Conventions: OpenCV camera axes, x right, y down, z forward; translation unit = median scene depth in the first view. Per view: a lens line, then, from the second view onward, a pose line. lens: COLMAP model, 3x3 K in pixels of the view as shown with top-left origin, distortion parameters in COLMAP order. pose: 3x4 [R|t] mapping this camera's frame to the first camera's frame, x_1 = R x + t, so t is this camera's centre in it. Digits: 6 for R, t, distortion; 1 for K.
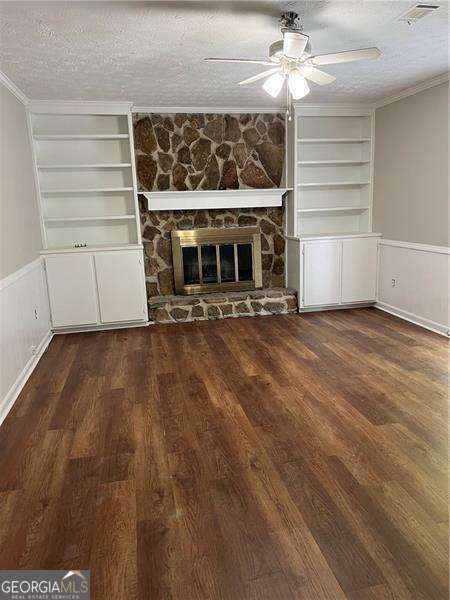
lens RADIAL K [[451.0, 0, 231.3], [0, 451.0, 298.4], [0, 0, 1]] dist [0.085881, -0.115486]
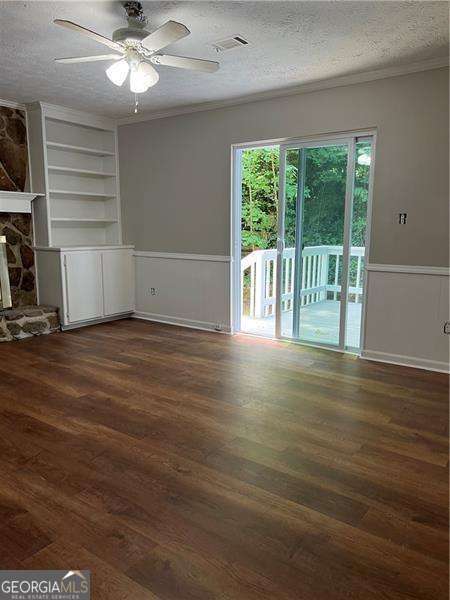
lens RADIAL K [[451.0, 0, 231.3], [0, 451.0, 298.4], [0, 0, 1]] dist [0.085881, -0.115486]
pose [[0.743189, -0.067029, 0.665716, -0.205568], [0.105993, 0.994200, -0.018225, 0.020200], [-0.660633, 0.084106, 0.745983, 0.091841]]
